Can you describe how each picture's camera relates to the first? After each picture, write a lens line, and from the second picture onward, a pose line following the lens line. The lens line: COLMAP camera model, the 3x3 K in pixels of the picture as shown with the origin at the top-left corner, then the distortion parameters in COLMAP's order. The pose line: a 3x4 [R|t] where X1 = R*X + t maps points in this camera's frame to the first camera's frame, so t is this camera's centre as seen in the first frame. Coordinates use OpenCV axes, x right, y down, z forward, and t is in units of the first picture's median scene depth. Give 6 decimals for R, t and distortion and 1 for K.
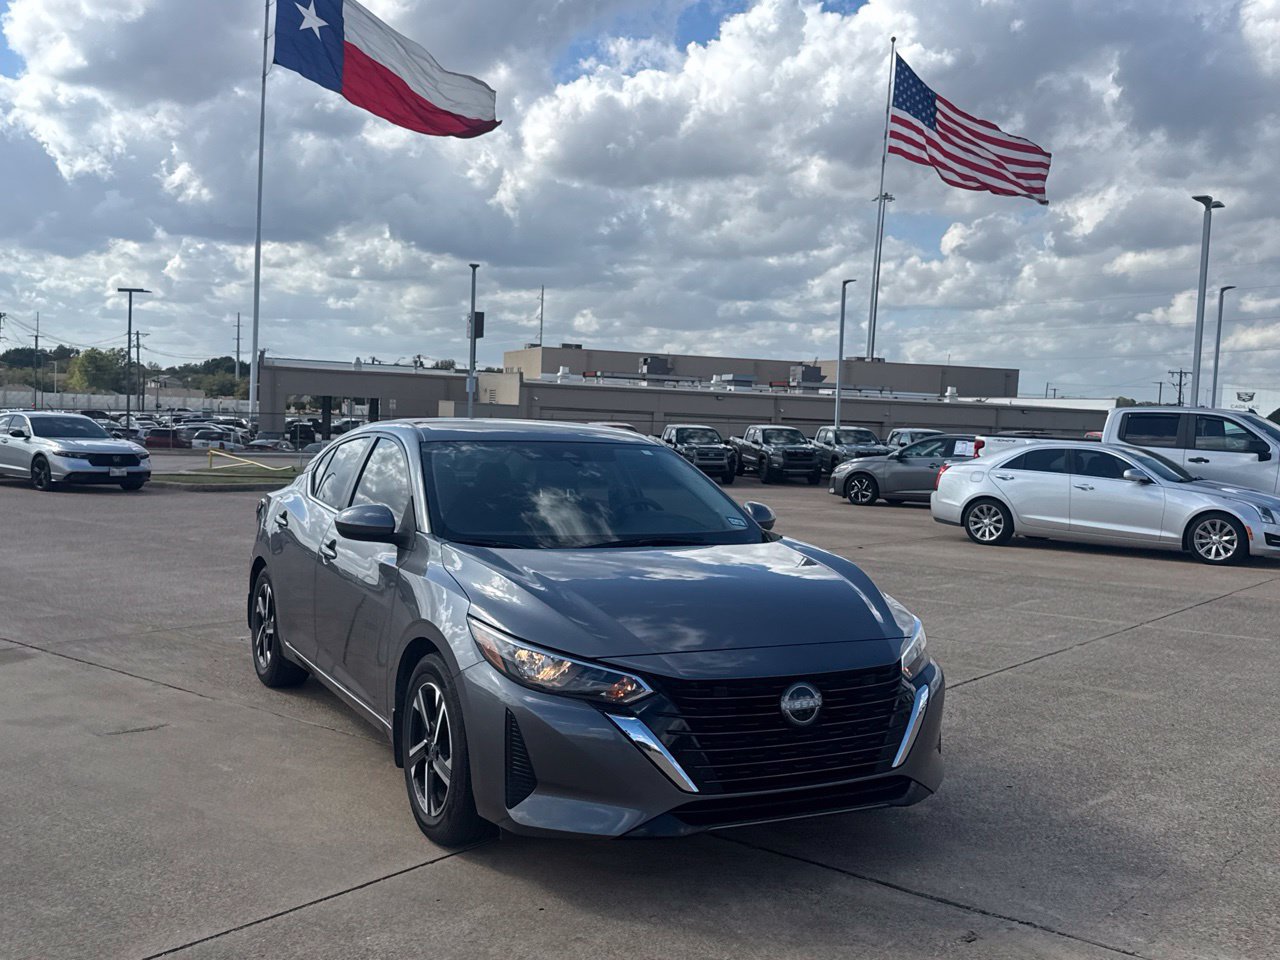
lens RADIAL K [[1230.8, 0, 624.4], [0, 1230.8, 499.5], [0, 0, 1]] dist [0.059612, 0.000000]
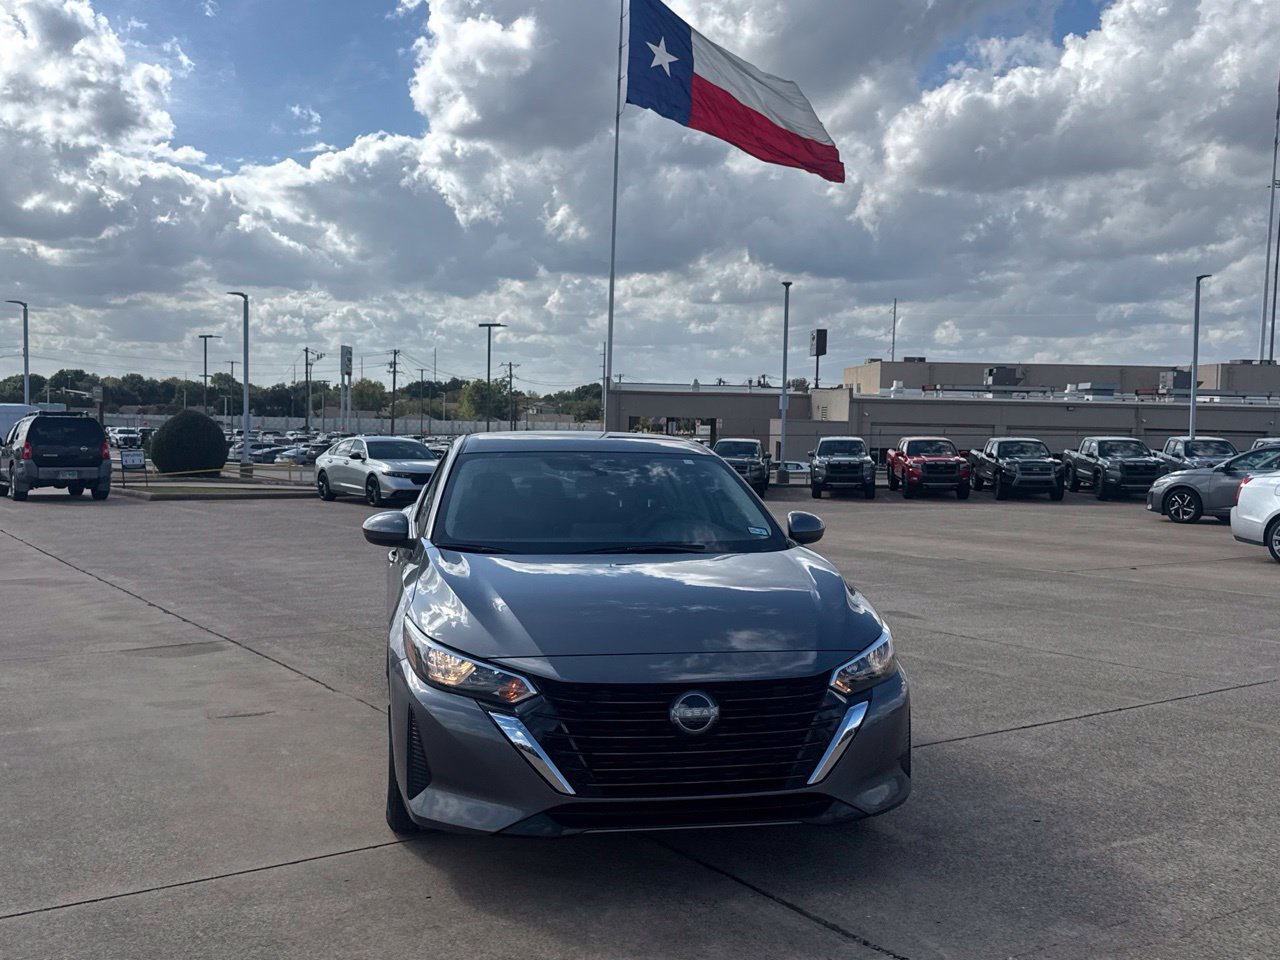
lens RADIAL K [[1230.8, 0, 628.1], [0, 1230.8, 500.1], [0, 0, 1]] dist [0.059612, 0.000000]
pose [[0.958259, -0.002595, -0.285889, 0.042114], [-0.001575, 0.999896, -0.014354, 0.001226], [0.285896, 0.014205, 0.958155, 0.004753]]
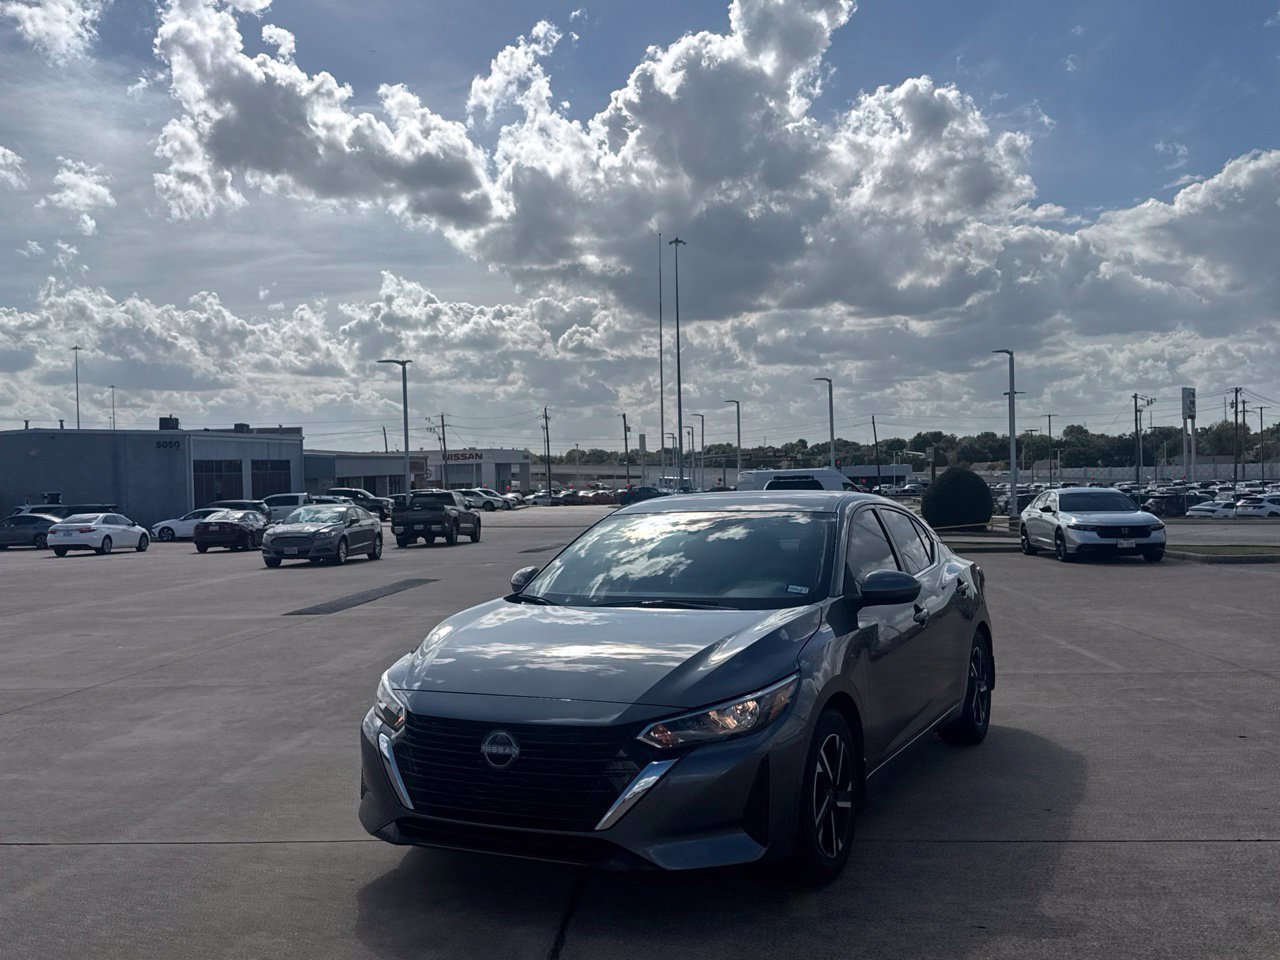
lens RADIAL K [[1230.8, 0, 630.1], [0, 1230.8, 517.9], [0, 0, 1]] dist [0.059612, 0.000000]
pose [[0.572427, -0.027052, -0.819509, 0.125247], [-0.008686, 0.999199, -0.039051, 0.000205], [0.819910, 0.029472, 0.571734, 0.052119]]
